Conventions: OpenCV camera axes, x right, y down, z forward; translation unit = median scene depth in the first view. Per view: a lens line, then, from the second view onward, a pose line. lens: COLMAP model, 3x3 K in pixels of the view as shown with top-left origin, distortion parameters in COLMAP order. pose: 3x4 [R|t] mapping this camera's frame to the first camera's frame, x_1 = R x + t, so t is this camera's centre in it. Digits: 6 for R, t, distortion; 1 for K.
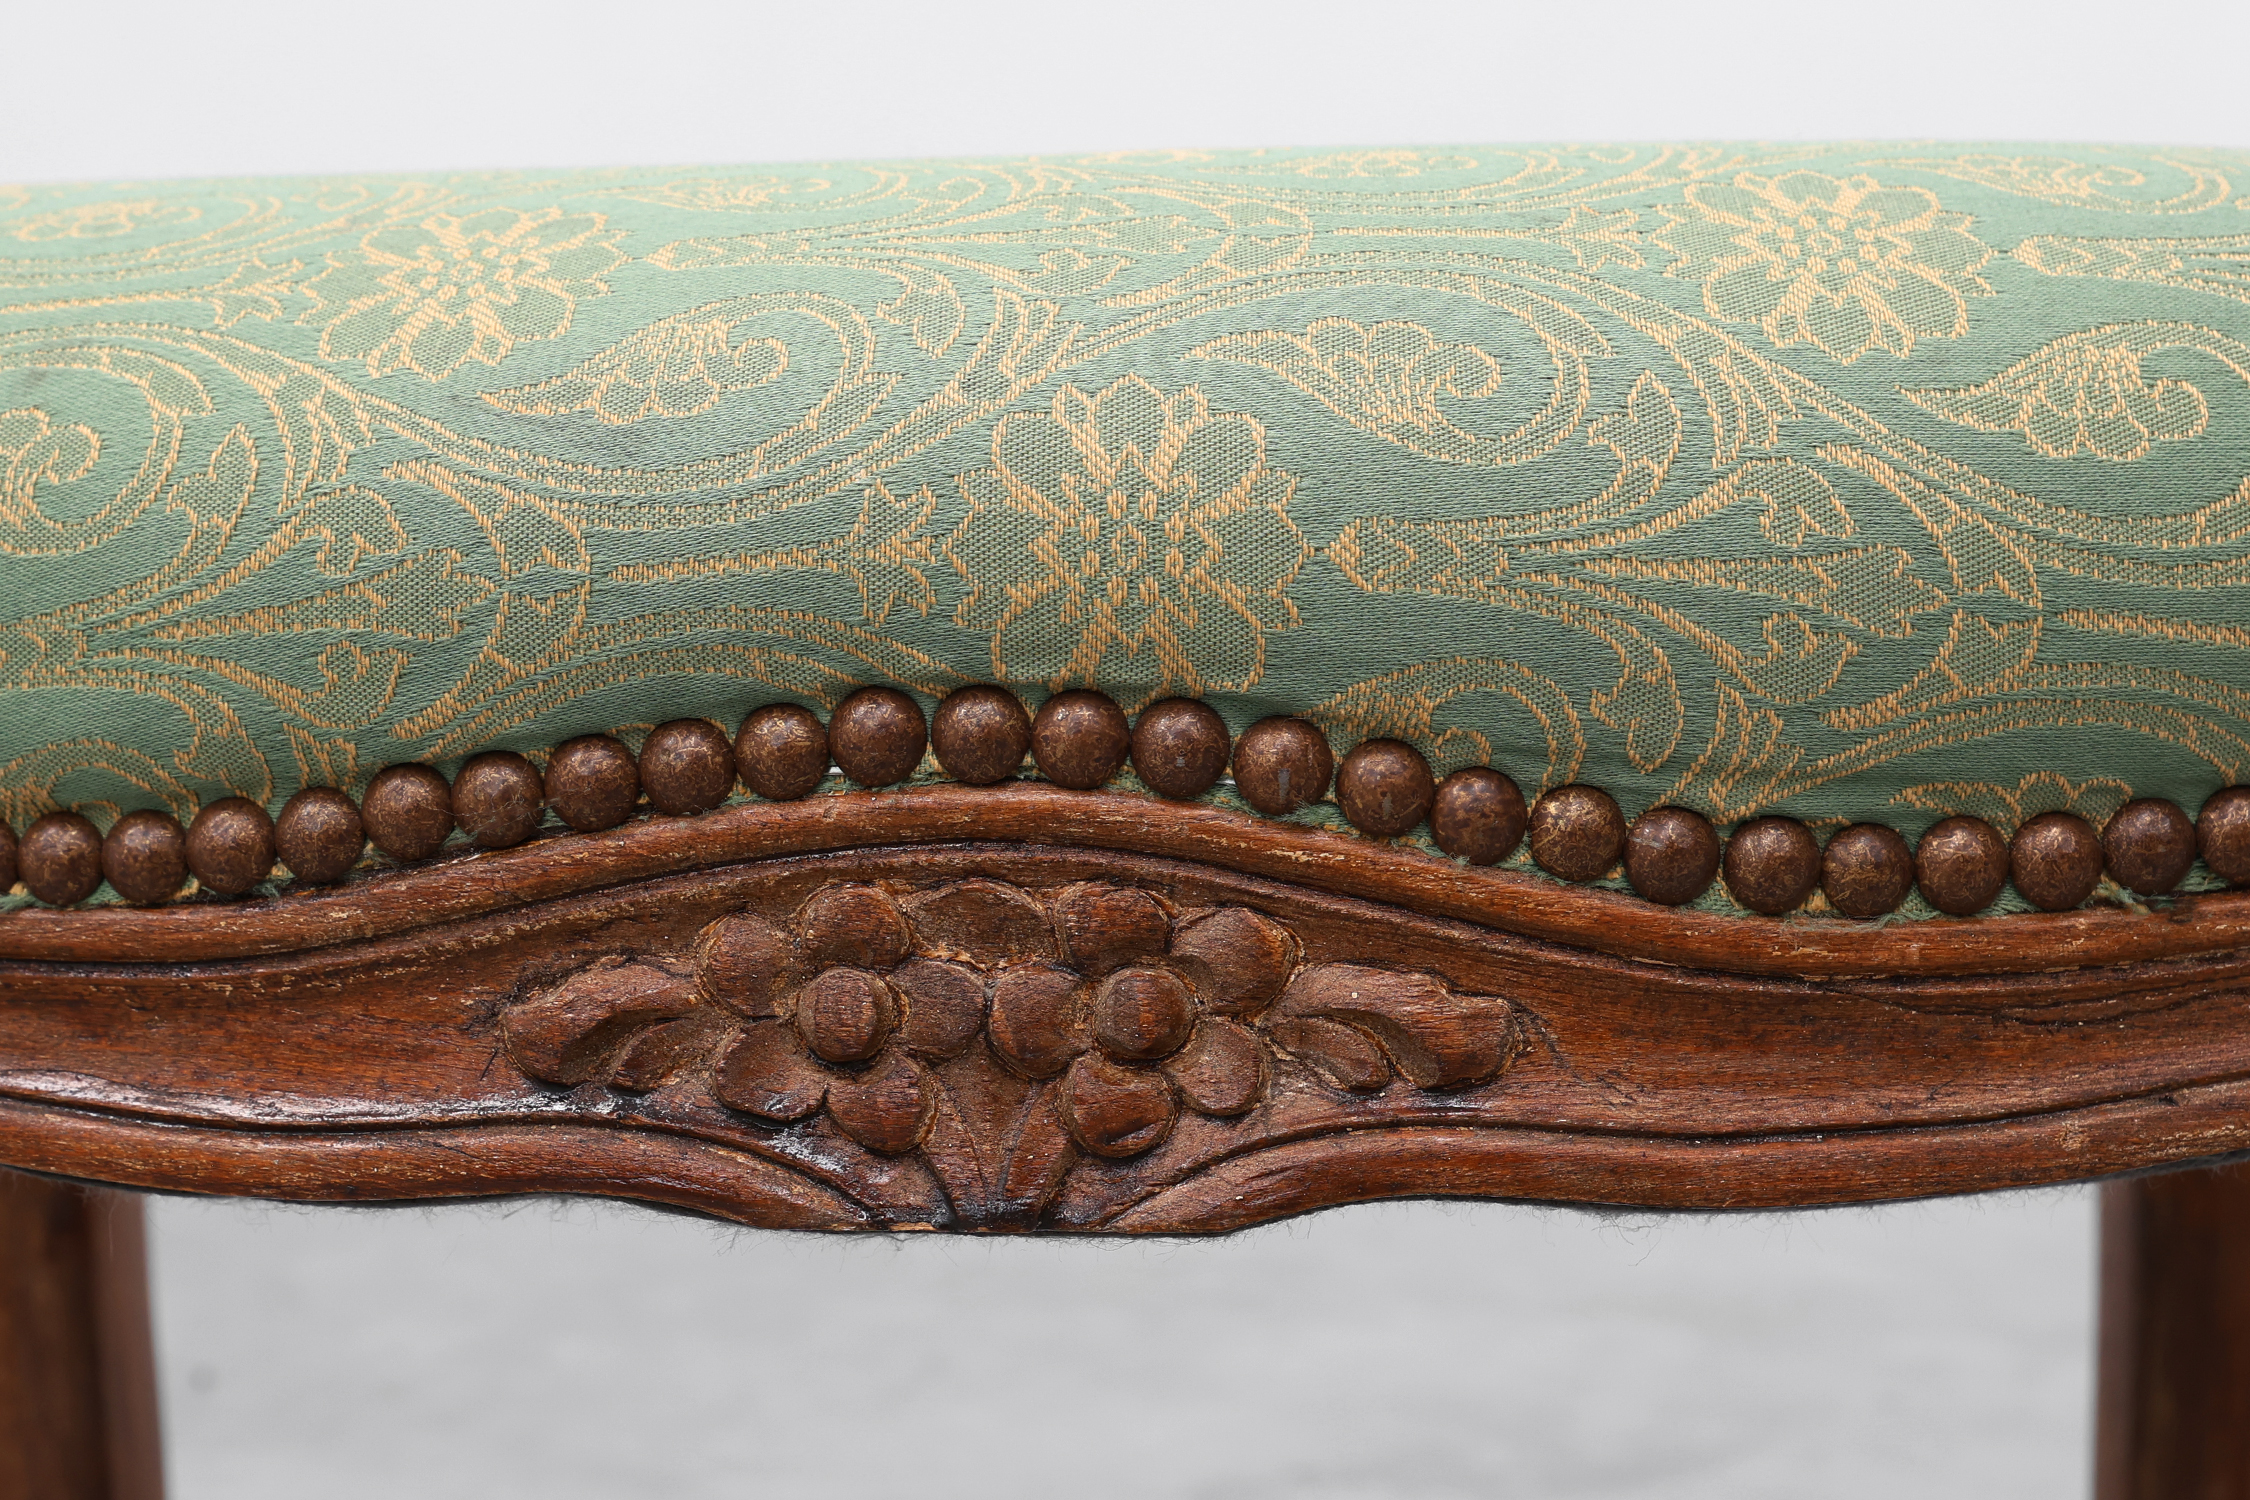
lens RADIAL K [[3226.1, 0, 1125.0], [0, 3226.1, 750.0], [0, 0, 1]] dist [0.024900, -0.007089]
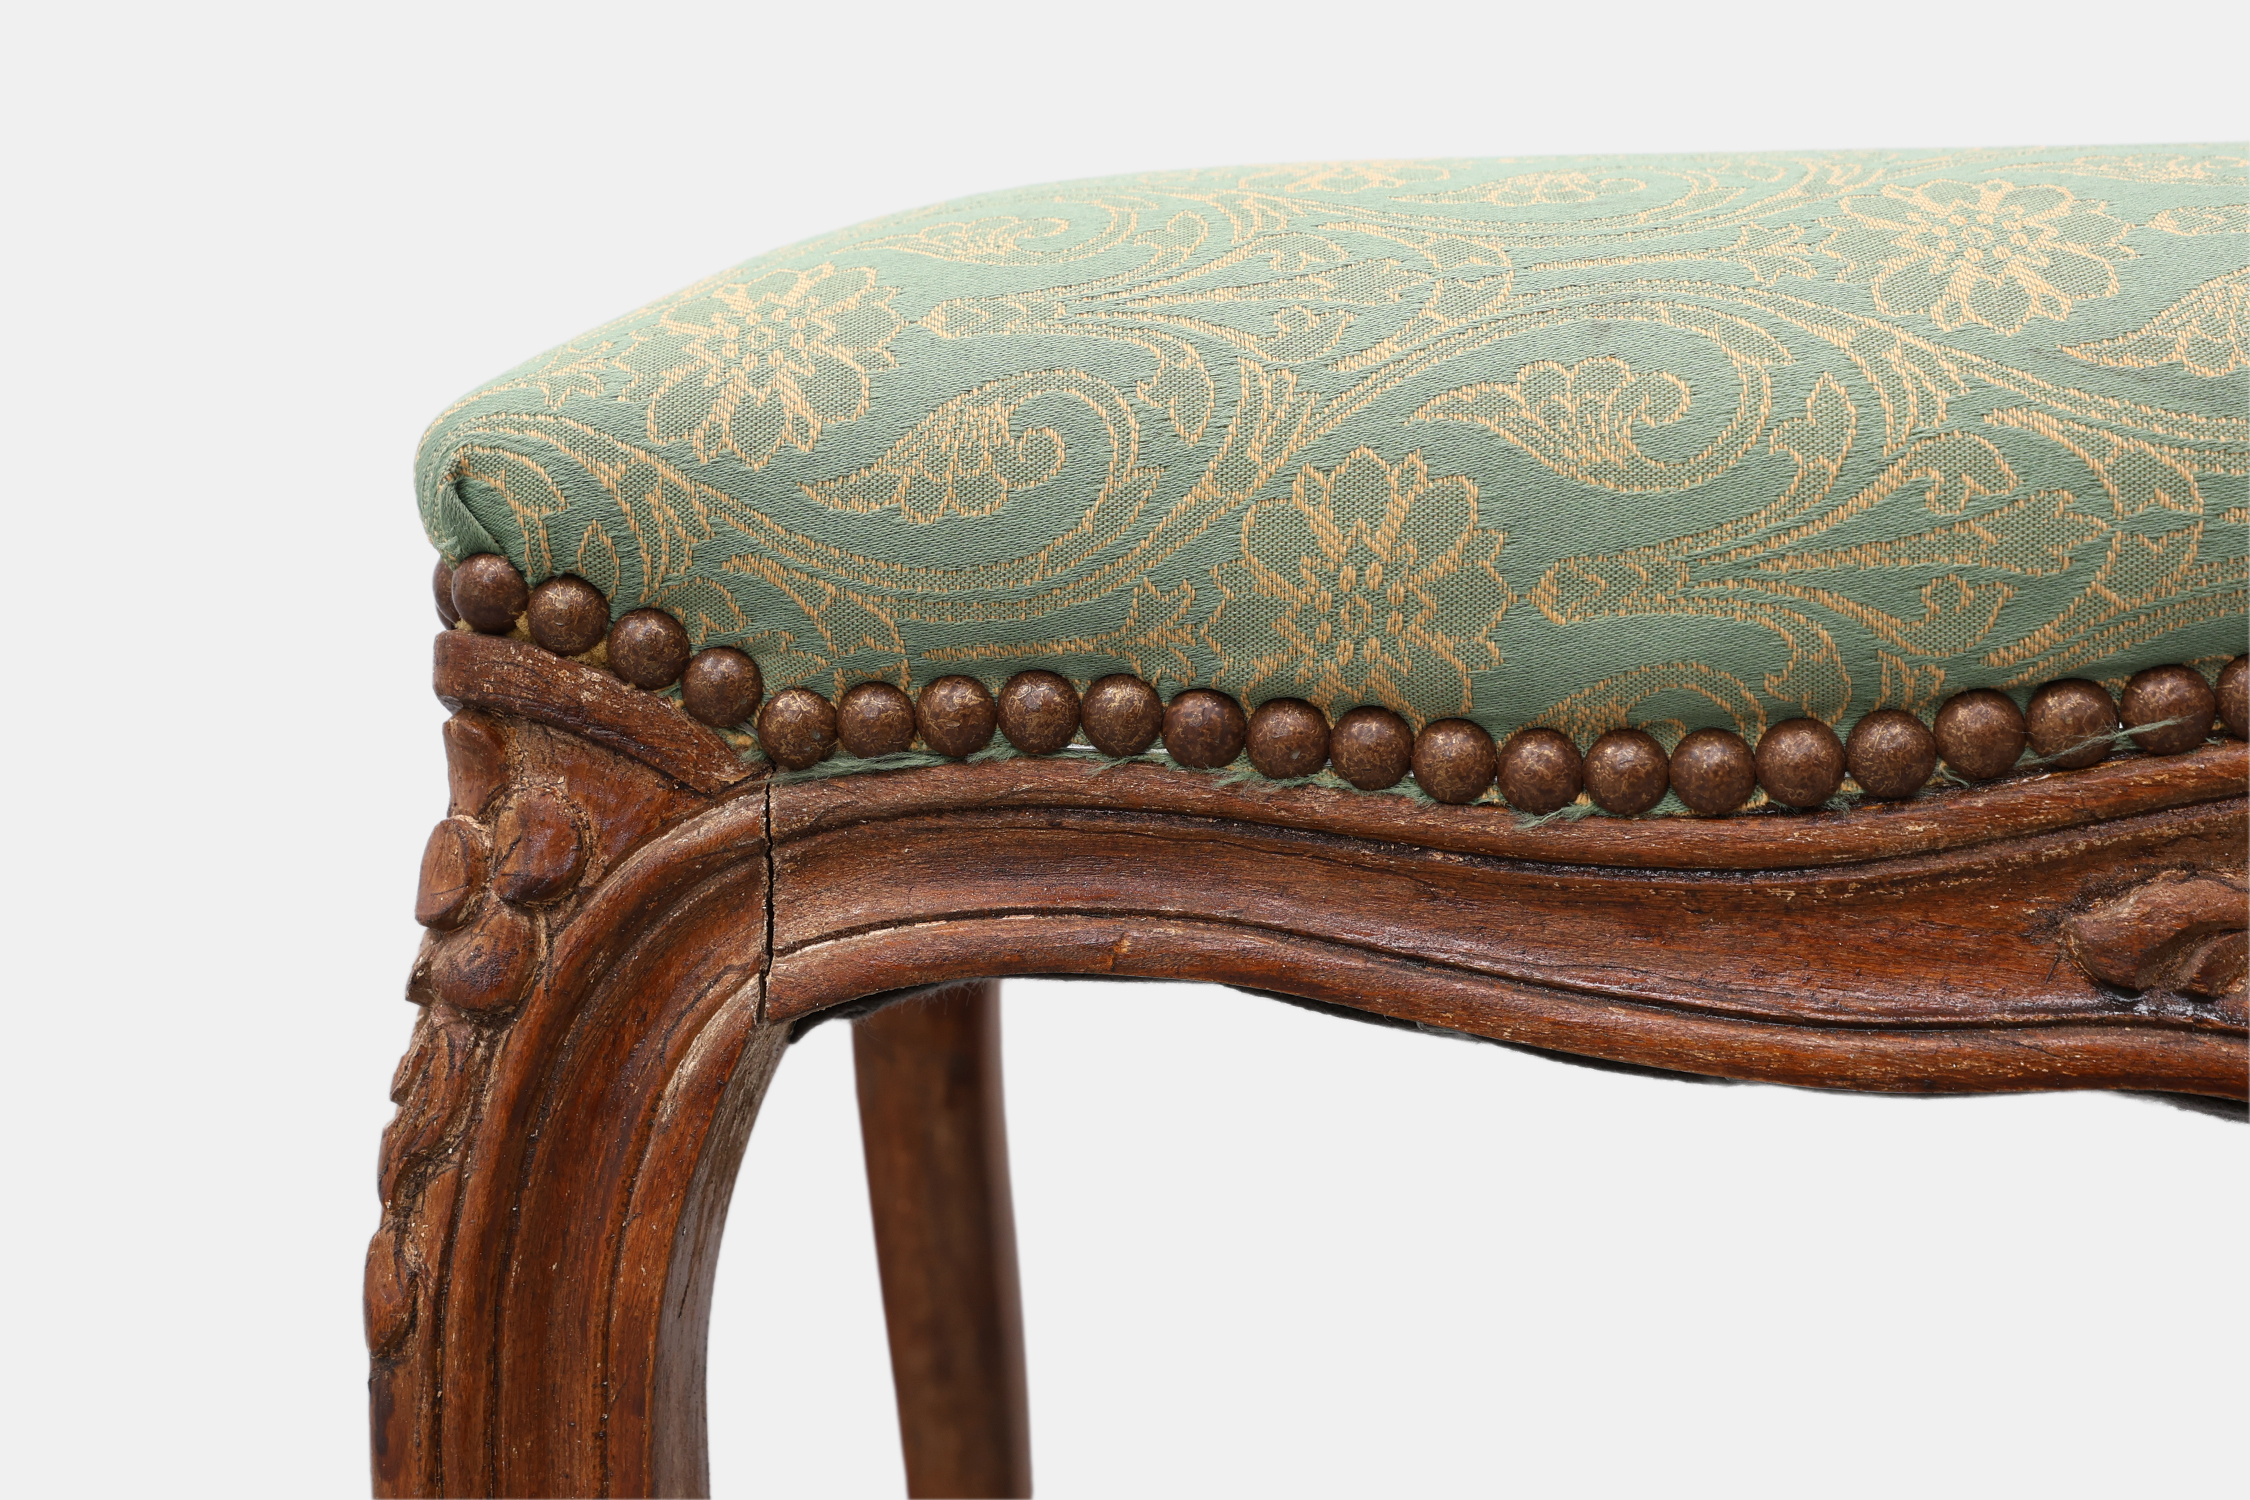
lens RADIAL K [[2647.6, 0, 1181.7], [0, 2647.6, 650.8], [0, 0, 1]] dist [0.019237, 0.018743]
pose [[0.999883, 0.012924, -0.008157, -0.482557], [-0.012983, 0.999890, -0.007207, 0.001322], [0.008063, 0.007312, 0.999941, 0.112139]]
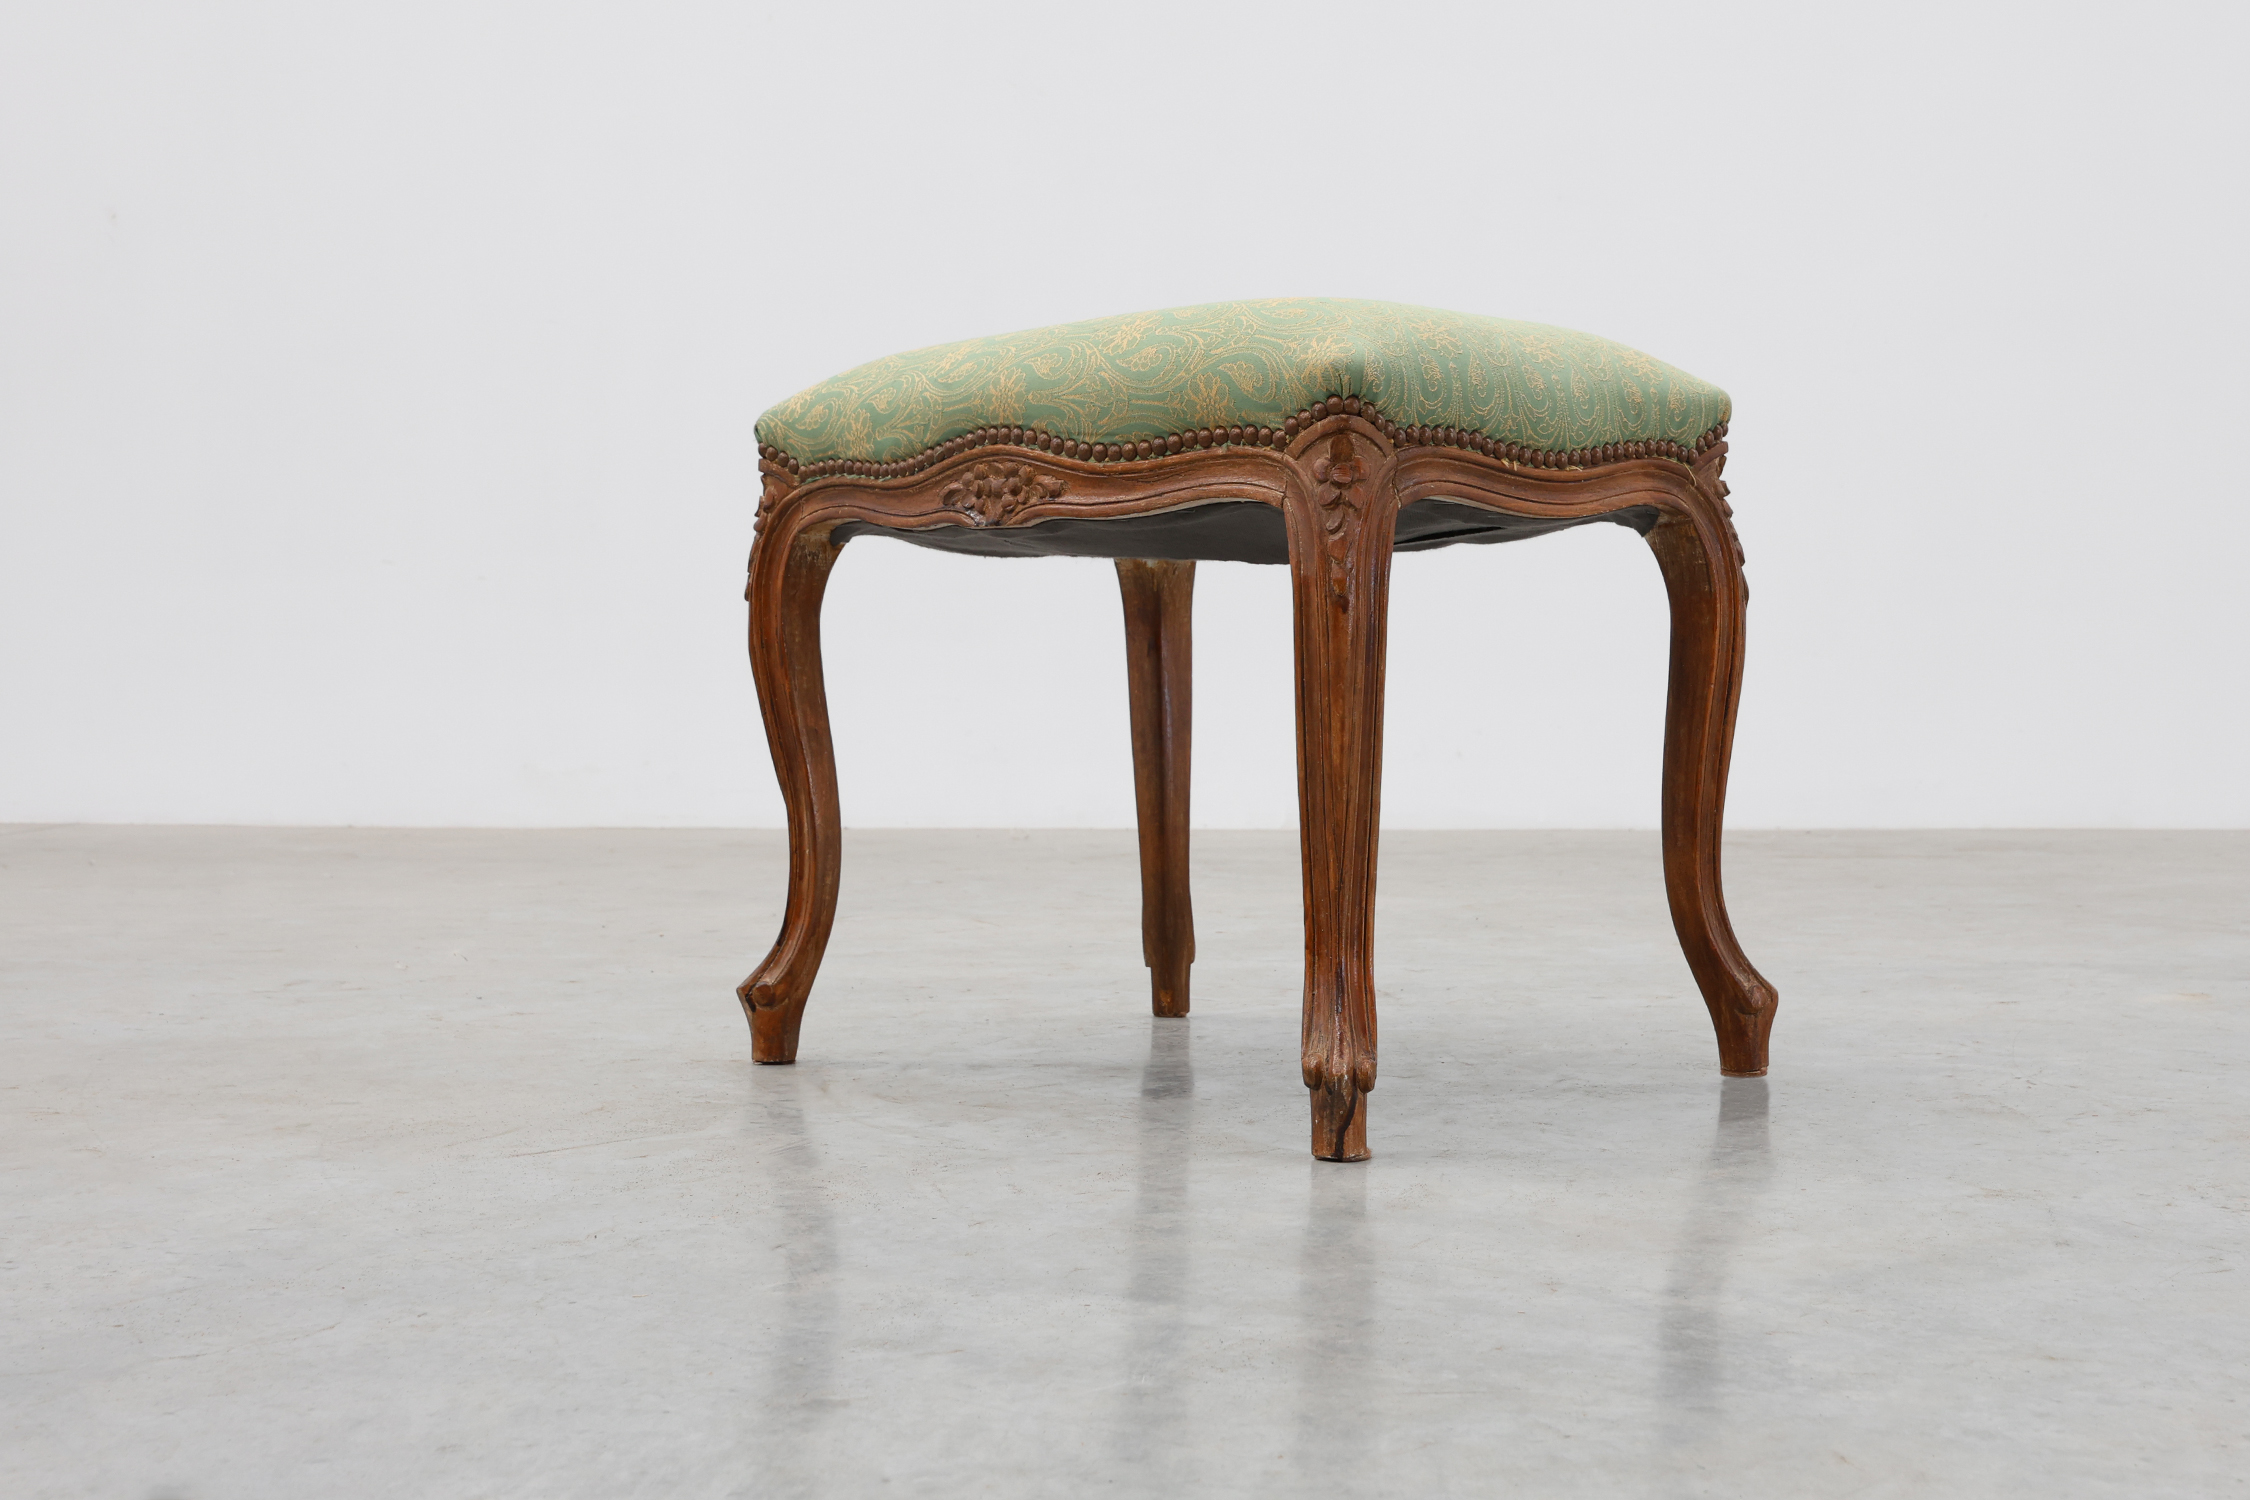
lens RADIAL K [[3226.1, 0, 1125.0], [0, 3226.1, 750.0], [0, 0, 1]] dist [0.024900, -0.007089]
pose [[0.713490, 0.013239, -0.700541, 3.841326], [-0.021826, 0.999756, -0.003336, 0.526716], [0.700326, 0.017671, 0.713605, -2.651642]]
